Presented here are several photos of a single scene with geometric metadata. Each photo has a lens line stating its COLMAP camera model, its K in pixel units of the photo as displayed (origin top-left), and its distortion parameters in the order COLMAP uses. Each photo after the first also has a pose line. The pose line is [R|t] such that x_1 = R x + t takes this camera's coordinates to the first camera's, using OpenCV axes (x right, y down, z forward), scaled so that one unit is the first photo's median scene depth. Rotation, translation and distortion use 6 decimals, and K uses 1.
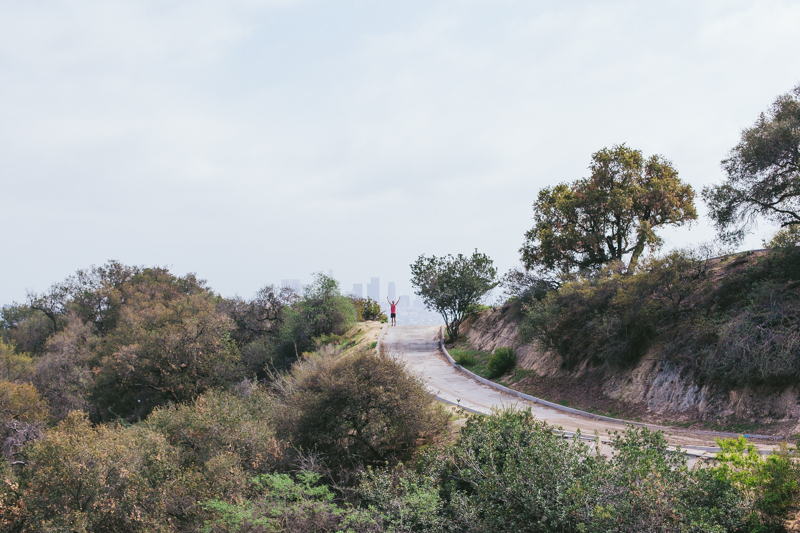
lens RADIAL K [[1158.0, 0, 398.2], [0, 1158.0, 267.0], [0, 0, 1]] dist [0.014615, 0.000000]
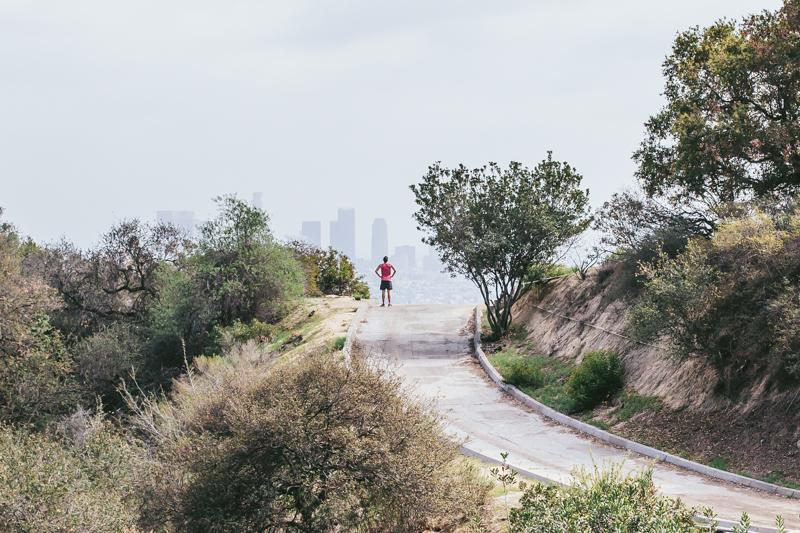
lens RADIAL K [[1158.0, 0, 401.8], [0, 1158.0, 266.1], [0, 0, 1]] dist [0.014615, 0.000000]
pose [[0.998760, 0.013154, 0.048007, -0.018282], [-0.013262, 0.999910, 0.001932, 0.033046], [-0.047977, -0.002566, 0.998845, 0.504096]]
